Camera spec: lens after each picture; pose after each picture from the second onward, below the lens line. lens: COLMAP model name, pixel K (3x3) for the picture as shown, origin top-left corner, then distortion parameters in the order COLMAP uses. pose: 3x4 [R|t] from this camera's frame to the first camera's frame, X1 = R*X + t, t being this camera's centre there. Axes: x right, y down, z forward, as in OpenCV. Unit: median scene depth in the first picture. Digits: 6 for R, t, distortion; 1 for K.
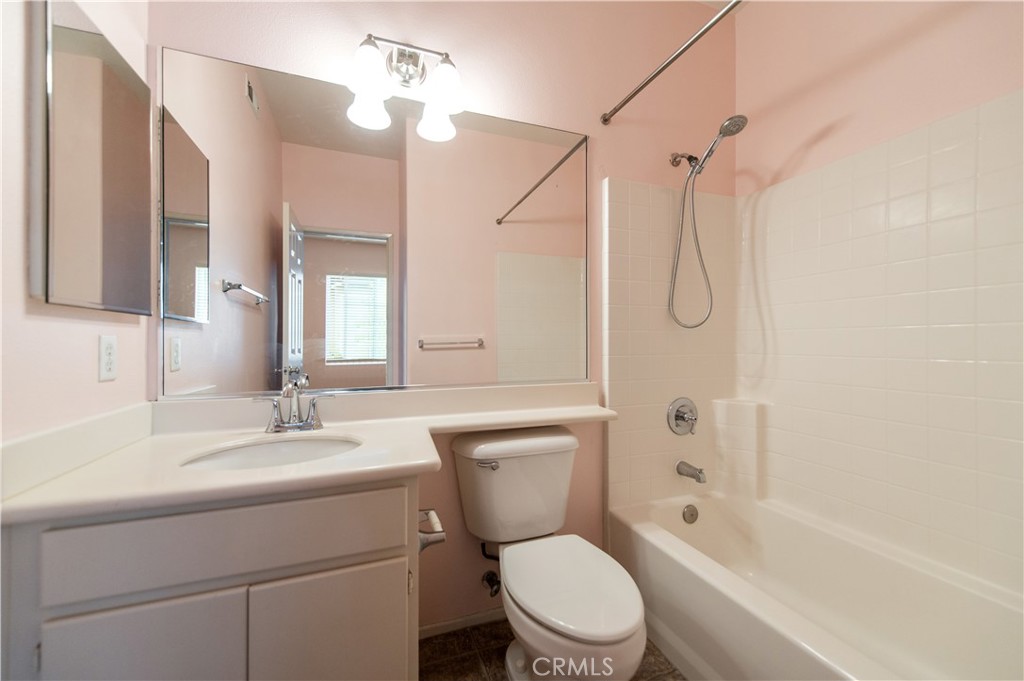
lens RADIAL K [[398.3, 0, 512.4], [0, 398.3, 340.6], [0, 0, 1]] dist [0.007852, -0.000769]
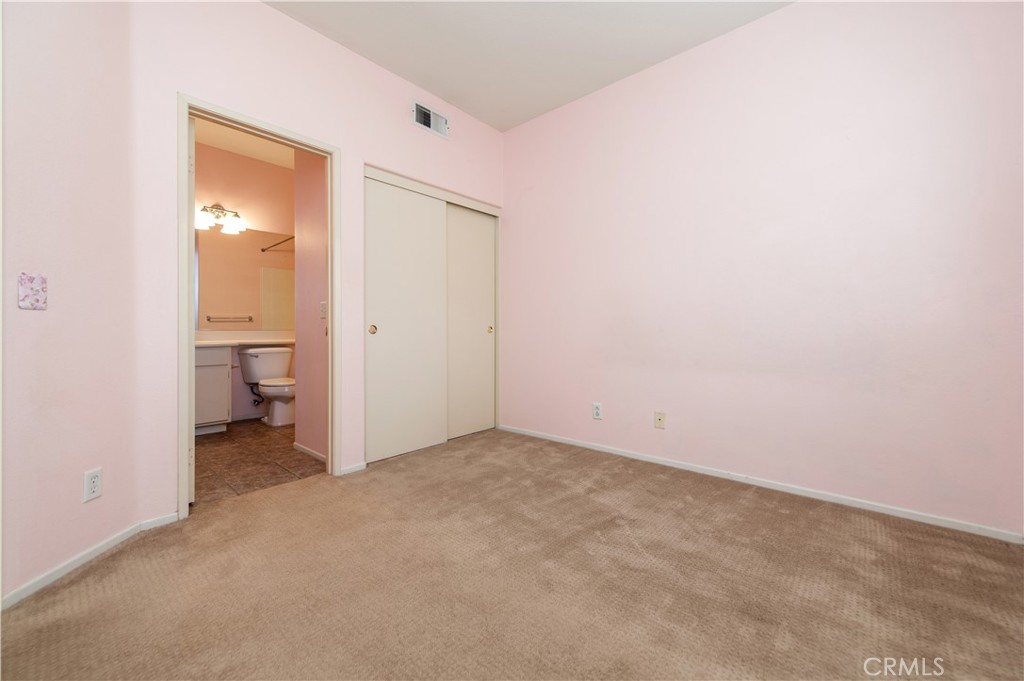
lens RADIAL K [[398.3, 0, 512.0], [0, 398.3, 332.6], [0, 0, 1]] dist [0.007852, -0.000769]
pose [[0.876656, -0.001490, 0.481116, 0.175557], [-0.002150, 0.999973, 0.007013, 0.111558], [-0.481113, -0.007182, 0.876629, -2.291679]]
